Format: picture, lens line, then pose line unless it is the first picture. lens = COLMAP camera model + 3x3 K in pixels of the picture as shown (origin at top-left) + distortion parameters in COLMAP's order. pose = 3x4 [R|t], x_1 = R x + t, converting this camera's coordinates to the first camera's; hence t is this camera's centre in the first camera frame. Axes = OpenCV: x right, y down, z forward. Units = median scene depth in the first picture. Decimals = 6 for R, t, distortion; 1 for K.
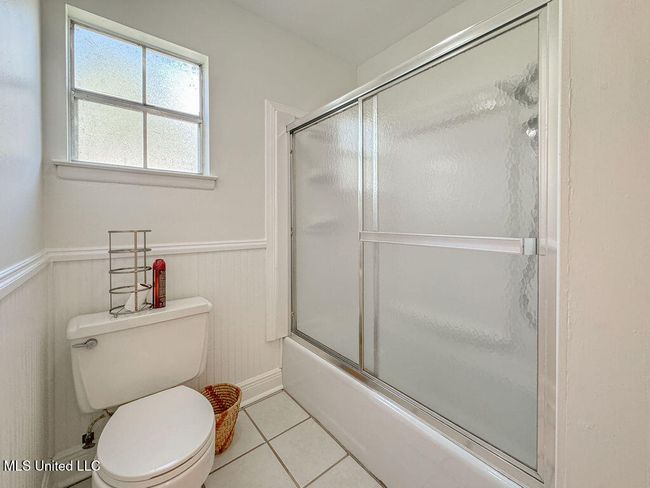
lens RADIAL K [[266.9, 0, 329.0], [0, 266.9, 224.2], [0, 0, 1]] dist [0.003106, -0.000211]
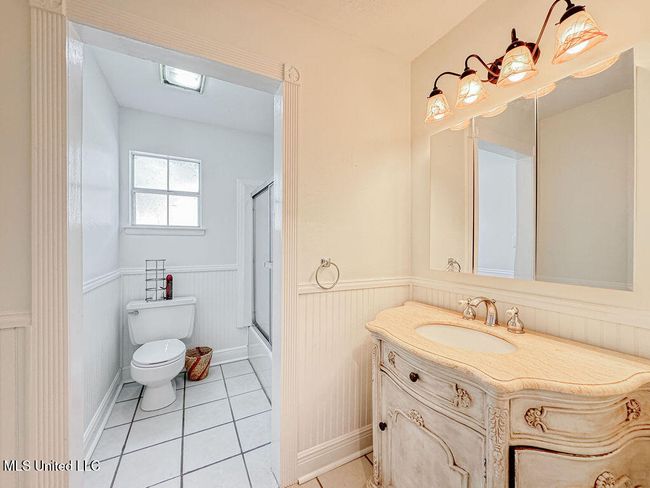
lens RADIAL K [[266.9, 0, 328.8], [0, 266.9, 242.4], [0, 0, 1]] dist [0.003106, -0.000211]
pose [[0.980225, -0.001946, -0.197879, 0.853431], [-0.000888, 0.999898, -0.014235, -0.073386], [0.197886, 0.014129, 0.980123, -0.649767]]
